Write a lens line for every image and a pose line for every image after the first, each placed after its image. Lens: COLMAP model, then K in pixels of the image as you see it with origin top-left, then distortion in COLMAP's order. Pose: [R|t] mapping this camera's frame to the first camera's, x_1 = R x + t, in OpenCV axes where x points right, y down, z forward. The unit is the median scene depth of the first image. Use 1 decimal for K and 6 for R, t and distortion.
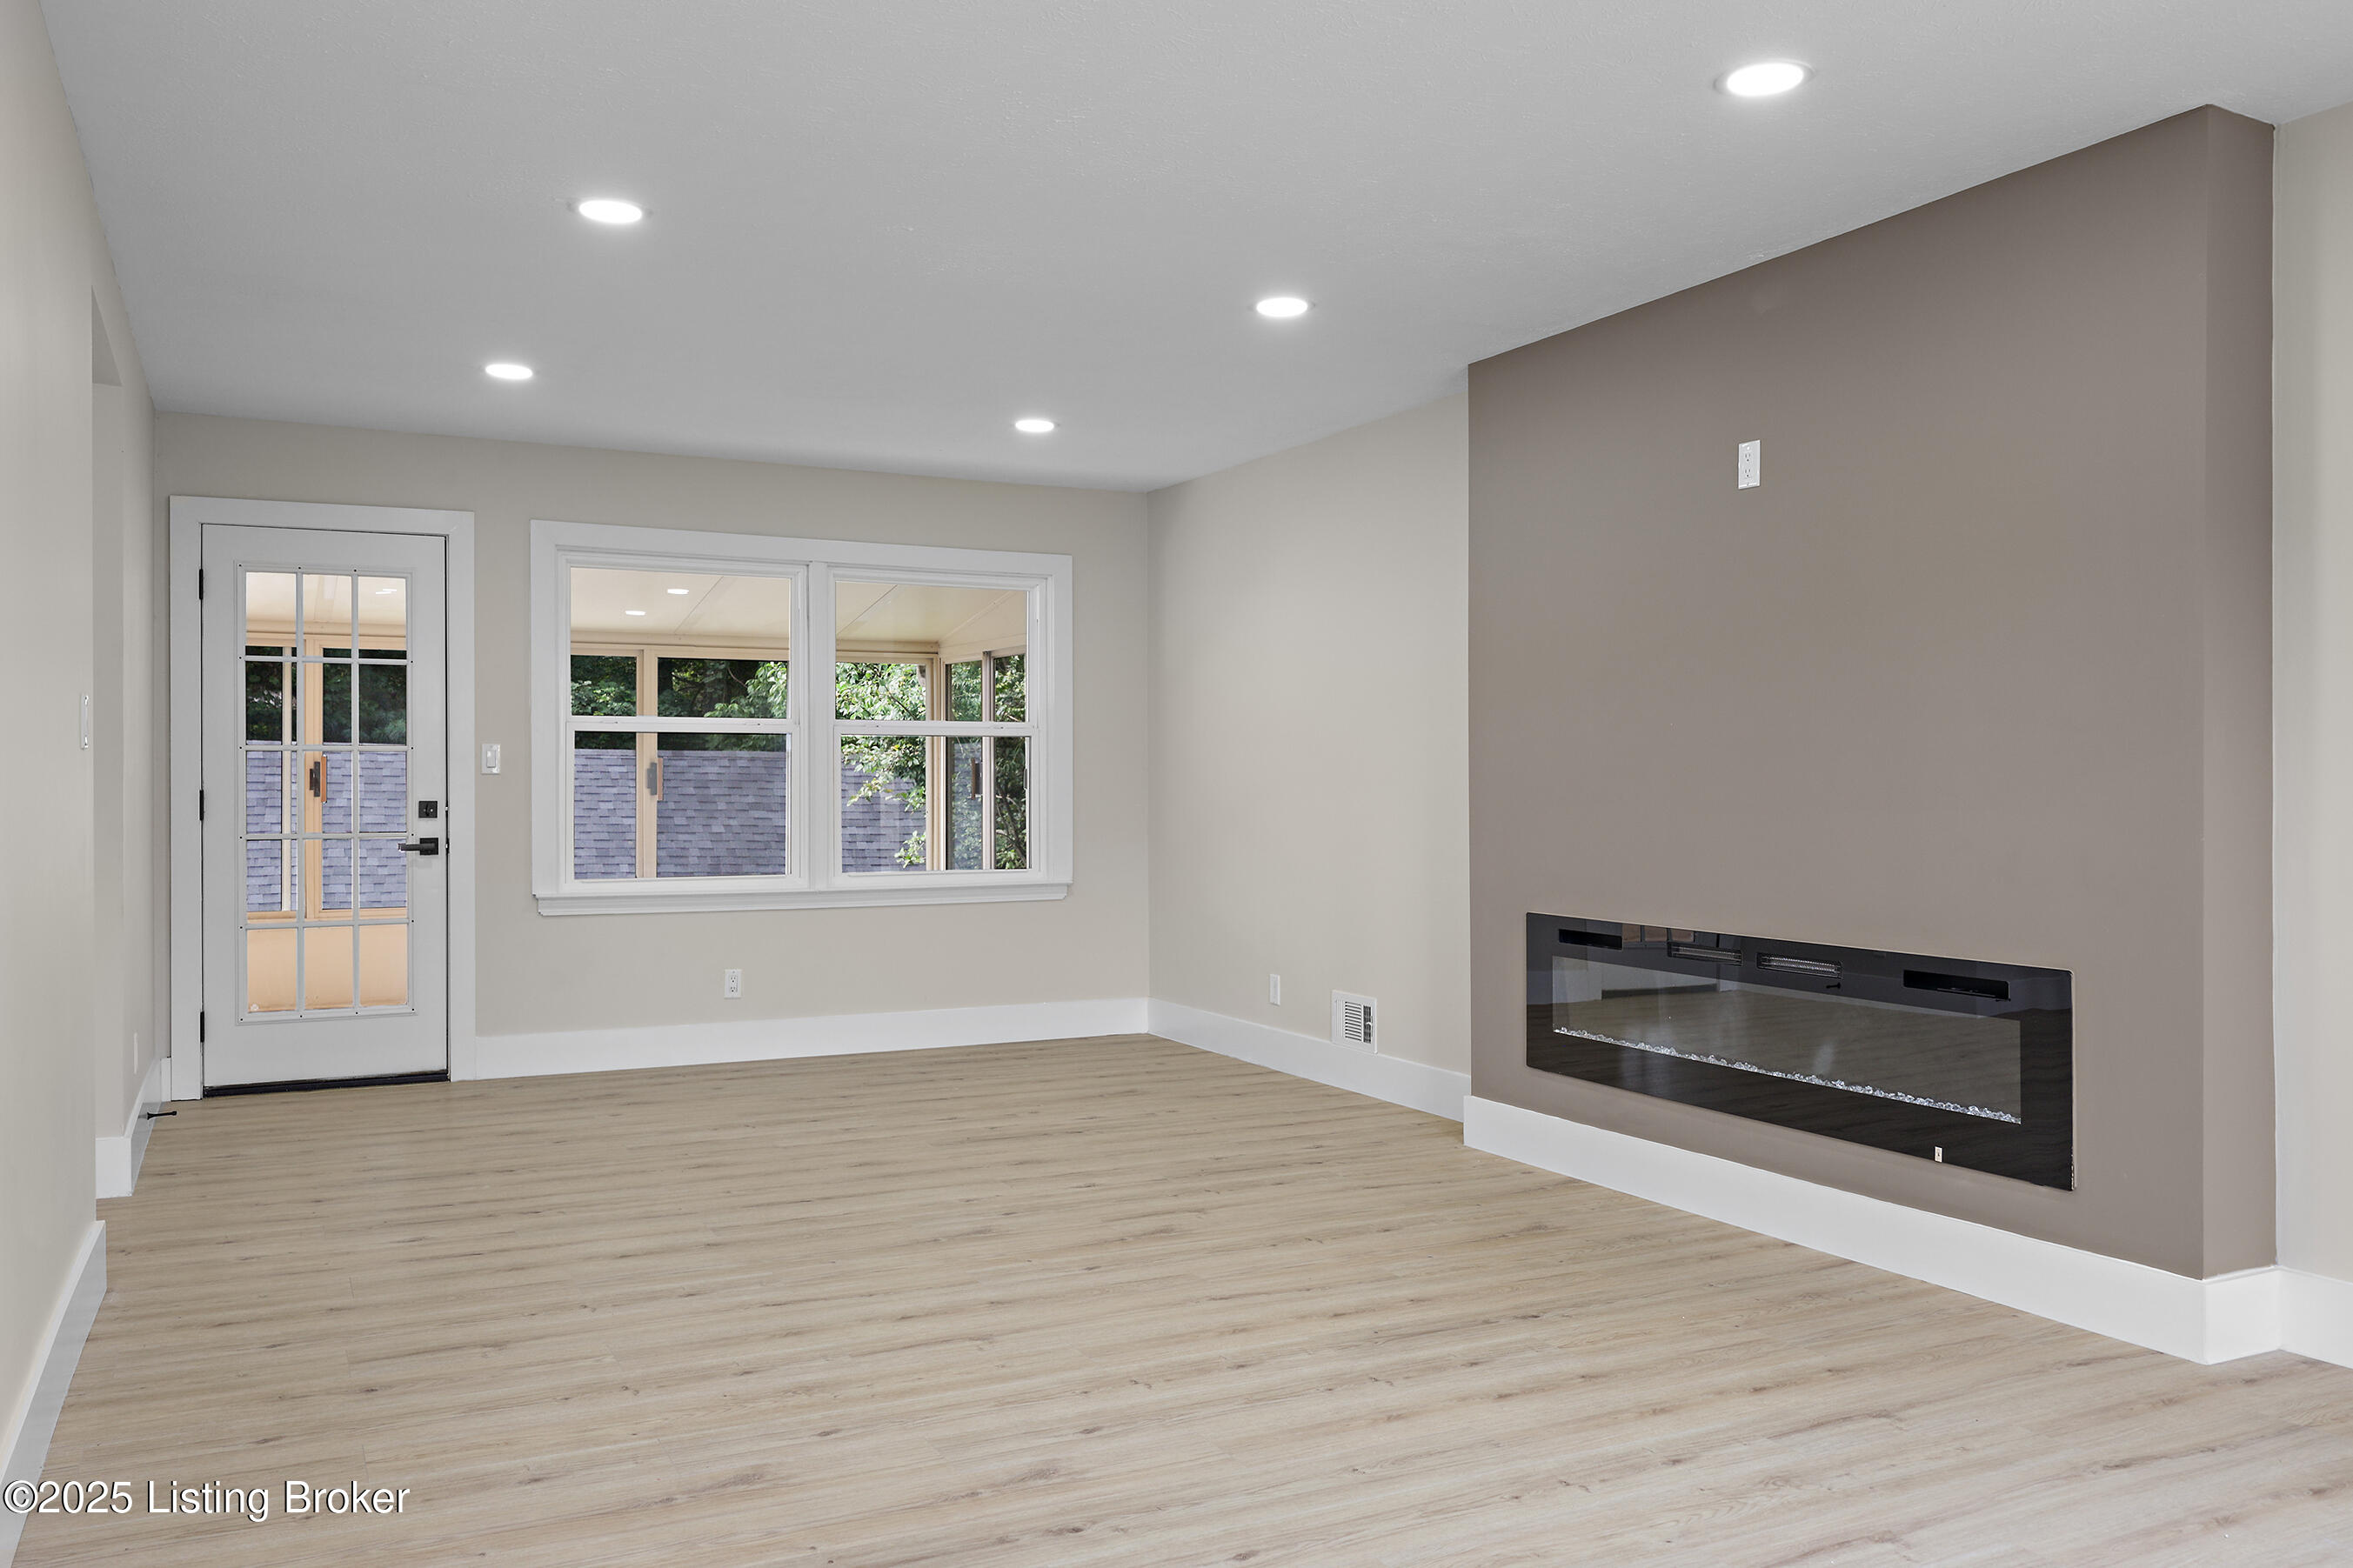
lens RADIAL K [[1820.4, 0, 1176.5], [0, 1820.4, 784.0], [0, 0, 1]] dist [-0.004885, 0.000579]
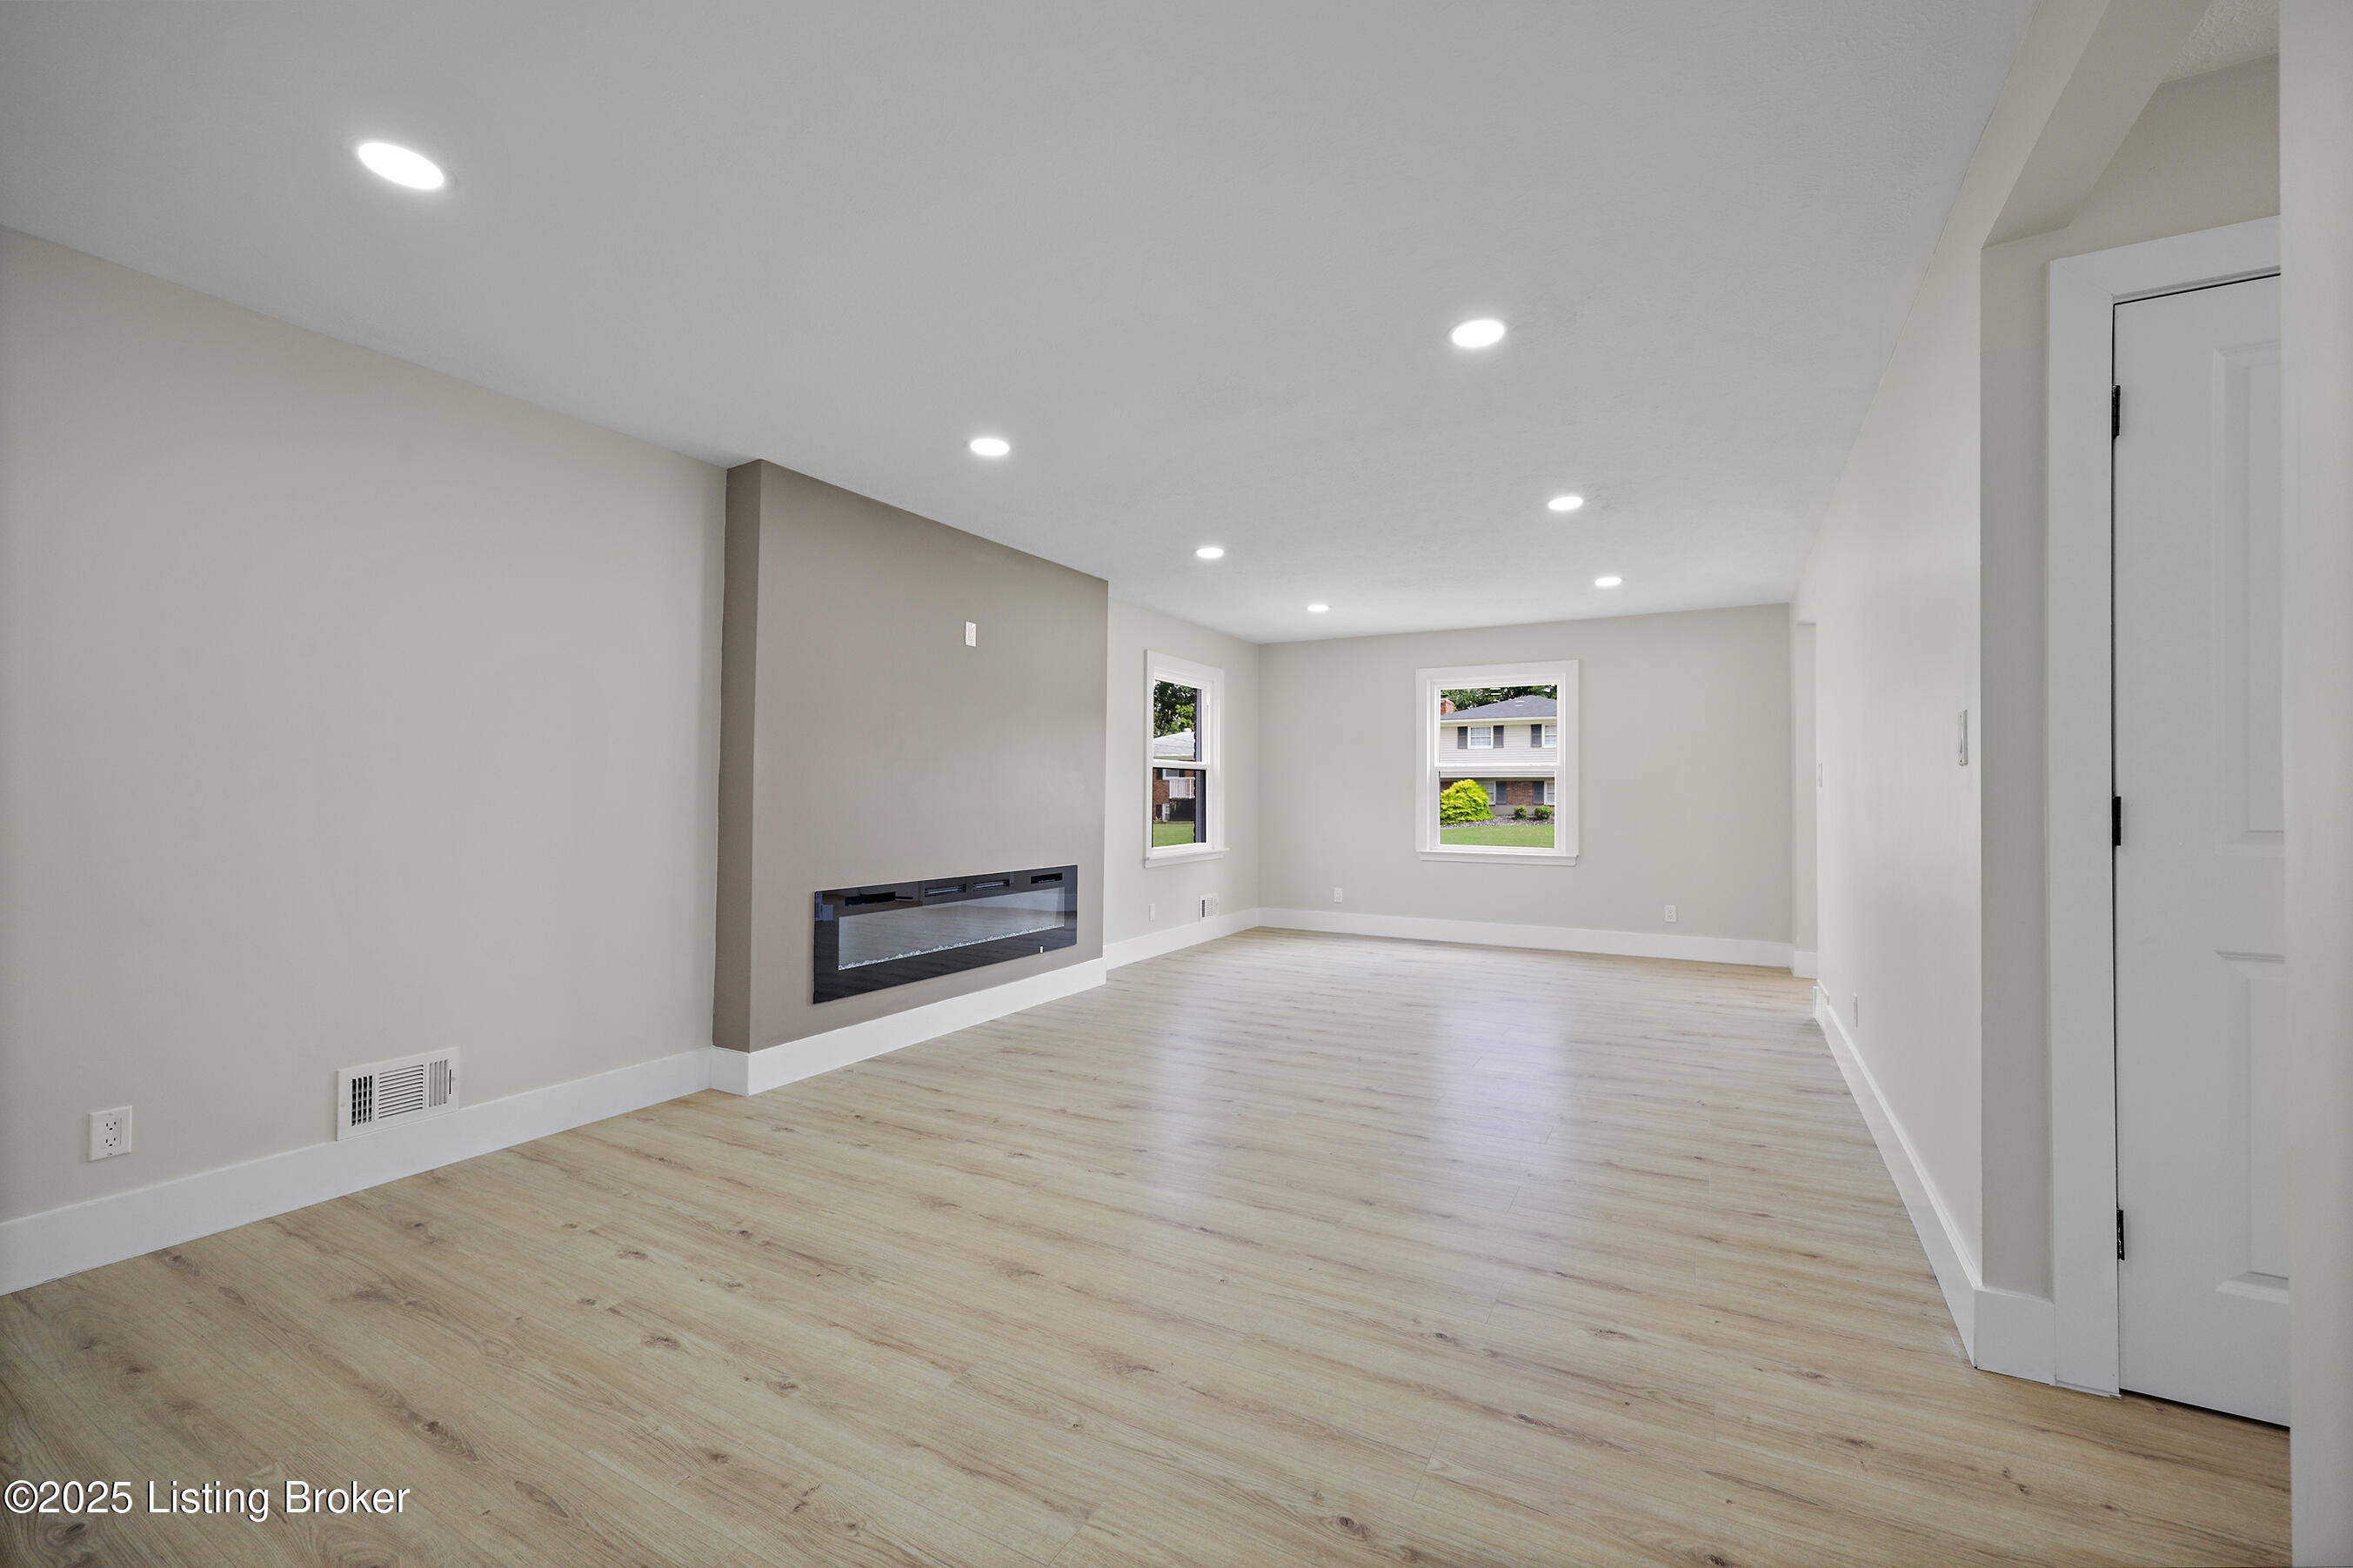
lens RADIAL K [[945.3, 0, 1210.5], [0, 945.3, 775.4], [0, 0, 1]] dist [-0.001187, 0.000144]
pose [[-0.578214, 0.020575, 0.815626, -0.783877], [0.002307, 0.999719, -0.023584, 0.001107], [-0.815882, -0.011755, -0.578099, 1.631510]]
